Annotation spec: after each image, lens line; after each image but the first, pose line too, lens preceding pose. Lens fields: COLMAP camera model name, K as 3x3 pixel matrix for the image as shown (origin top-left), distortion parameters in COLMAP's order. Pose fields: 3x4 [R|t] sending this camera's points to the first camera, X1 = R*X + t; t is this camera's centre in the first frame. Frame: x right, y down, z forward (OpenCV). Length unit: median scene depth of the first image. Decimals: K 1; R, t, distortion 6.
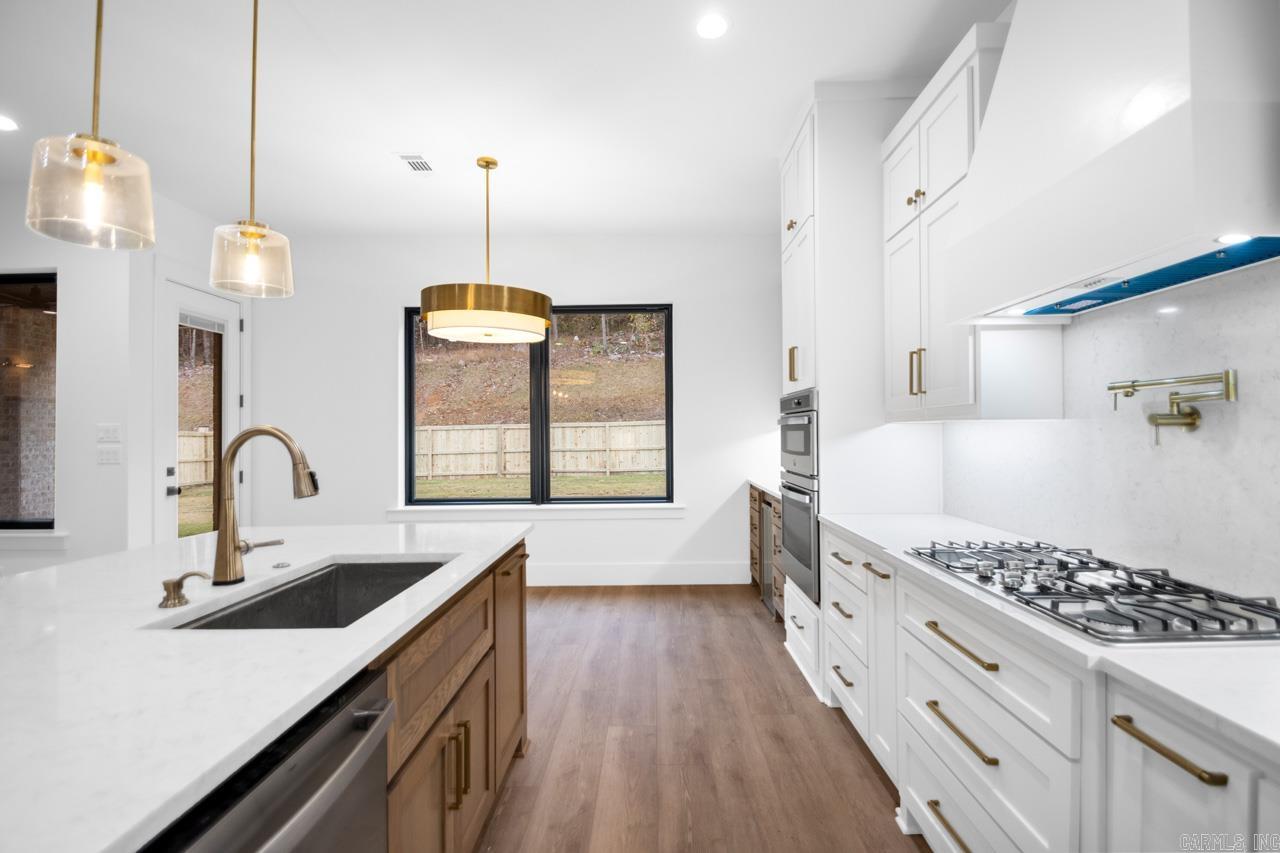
lens RADIAL K [[600.7, 0, 638.5], [0, 600.7, 433.7], [0, 0, 1]] dist [0.018832, -0.017154]
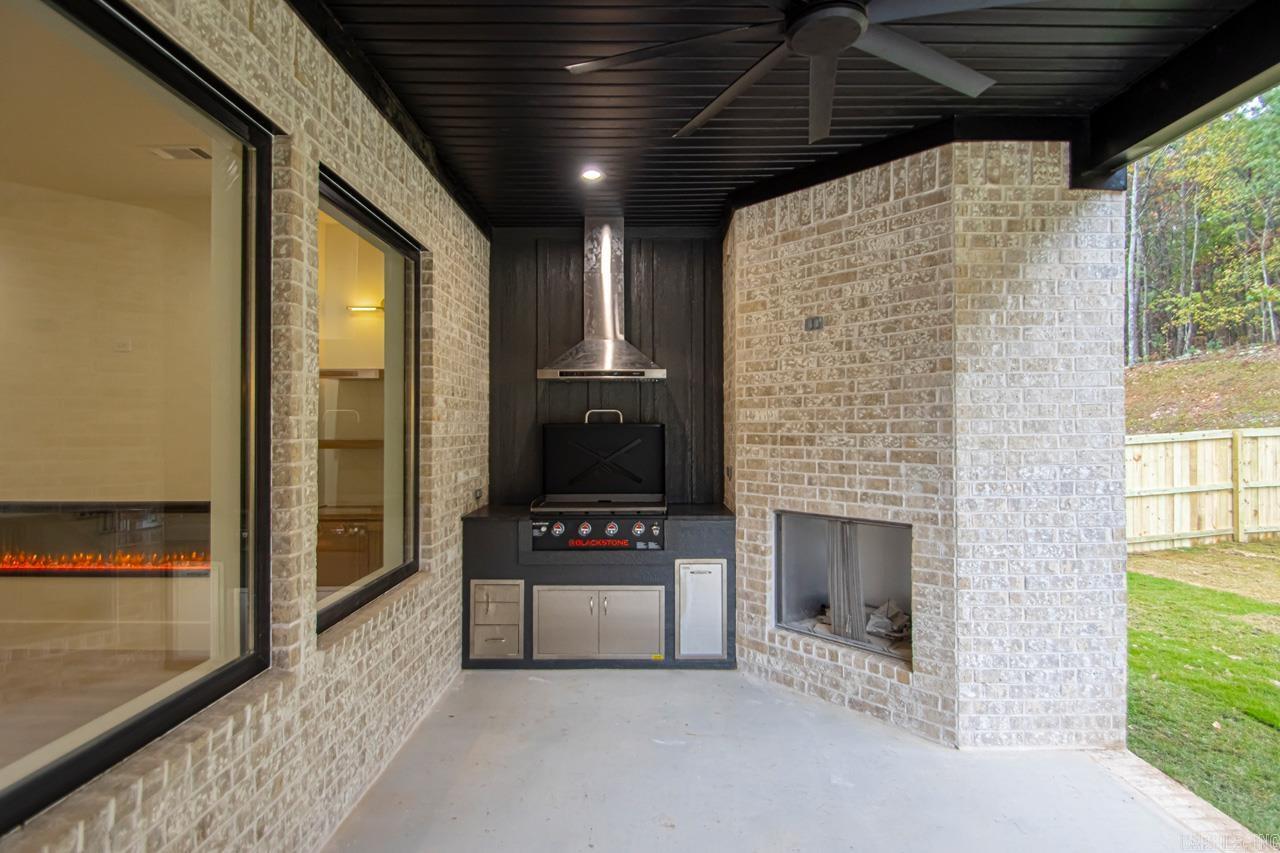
lens RADIAL K [[600.7, 0, 641.0], [0, 600.7, 415.3], [0, 0, 1]] dist [0.018832, -0.017154]
pose [[0.023216, -0.006489, -0.999709, -0.597690], [-0.004595, 0.999968, -0.006597, -0.018779], [0.999720, 0.004747, 0.023186, 0.752091]]
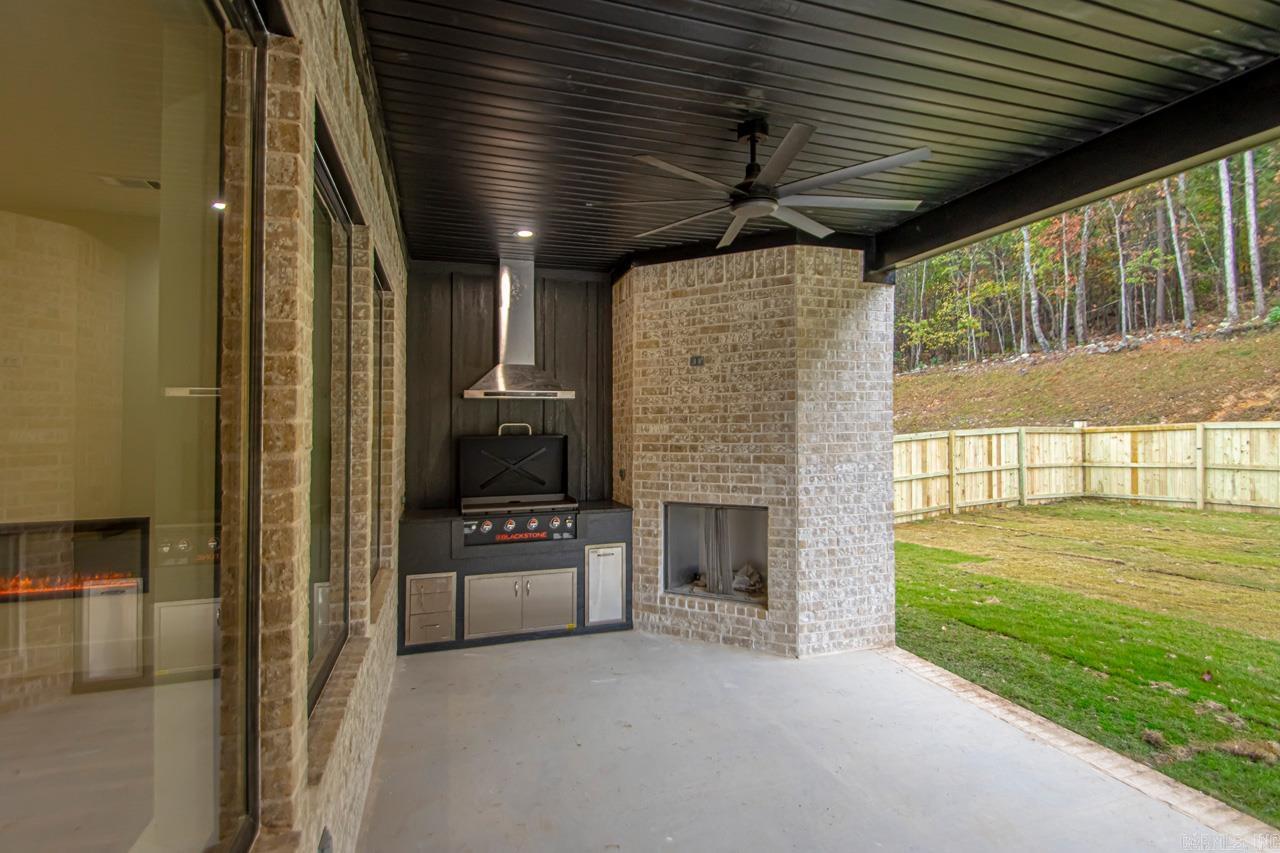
lens RADIAL K [[600.7, 0, 628.3], [0, 600.7, 419.8], [0, 0, 1]] dist [0.018832, -0.017154]
pose [[0.307573, -0.001827, -0.951523, -0.482155], [0.000461, 0.999998, -0.001771, -0.032279], [0.951524, 0.000106, 0.307574, 0.629523]]
